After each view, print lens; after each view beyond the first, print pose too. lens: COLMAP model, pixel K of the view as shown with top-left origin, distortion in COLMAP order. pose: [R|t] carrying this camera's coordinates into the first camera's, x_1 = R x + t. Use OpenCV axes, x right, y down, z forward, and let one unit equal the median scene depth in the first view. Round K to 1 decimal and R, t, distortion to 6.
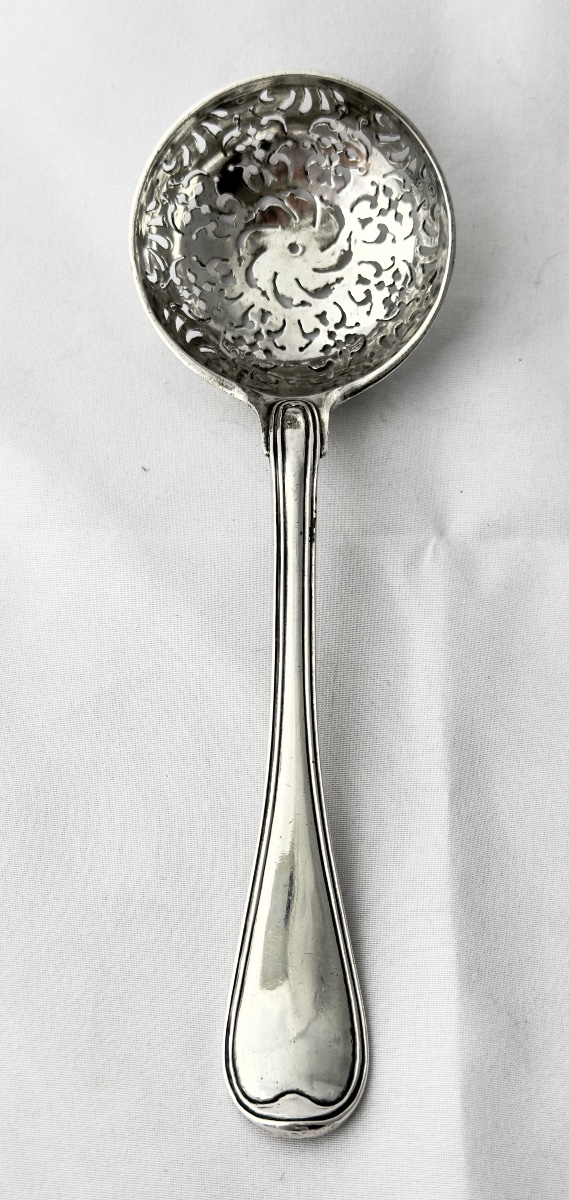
lens RADIAL K [[1521.8, 0, 284.0], [0, 1521.8, 602.2], [0, 0, 1]] dist [0.034076, 0.000000]
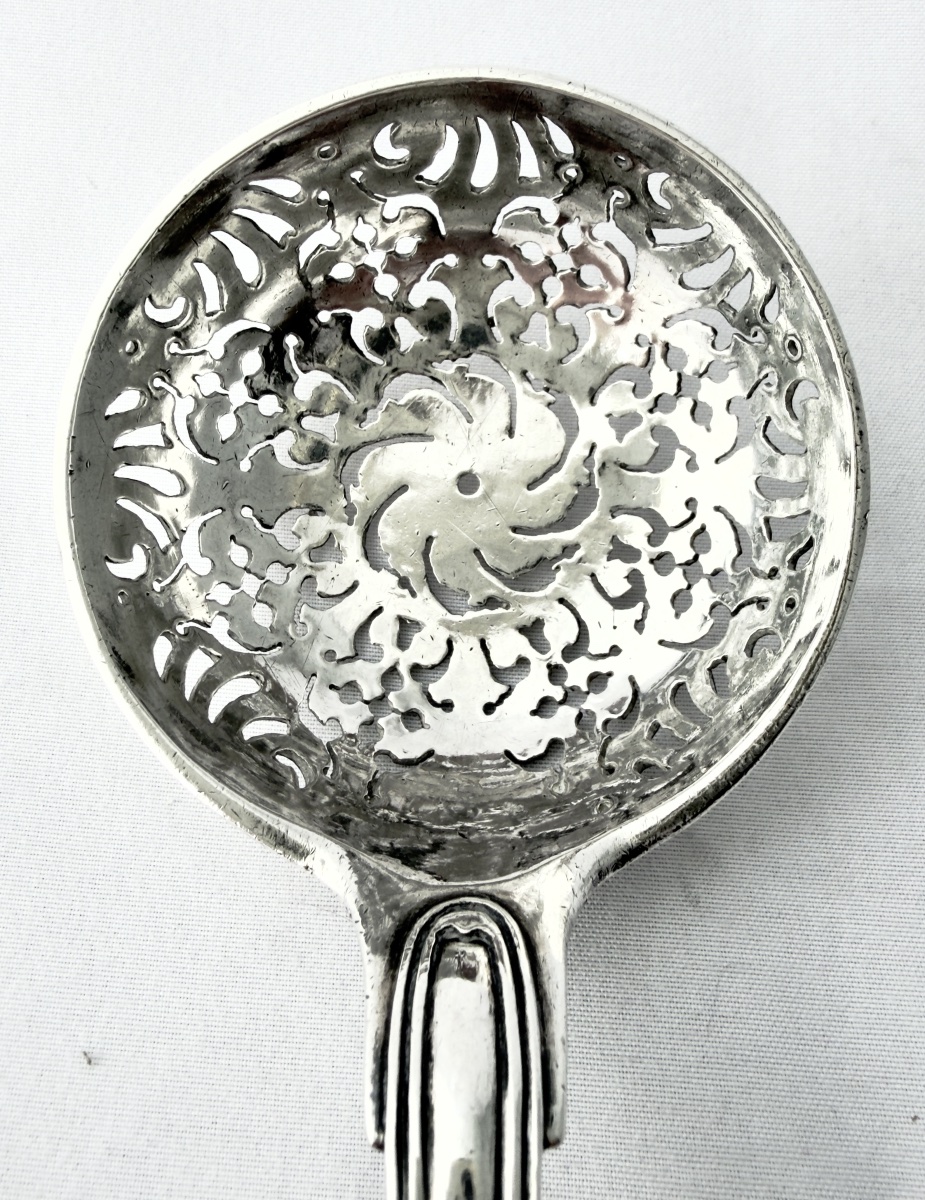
lens RADIAL K [[2170.2, 0, 462.5], [0, 2170.2, 599.4], [0, 0, 1]] dist [0.047942, 0.000000]
pose [[0.999689, -0.023972, -0.006855, 0.008833], [0.022558, 0.986721, -0.160848, -0.097157], [0.010620, 0.160643, 0.986955, 0.378339]]
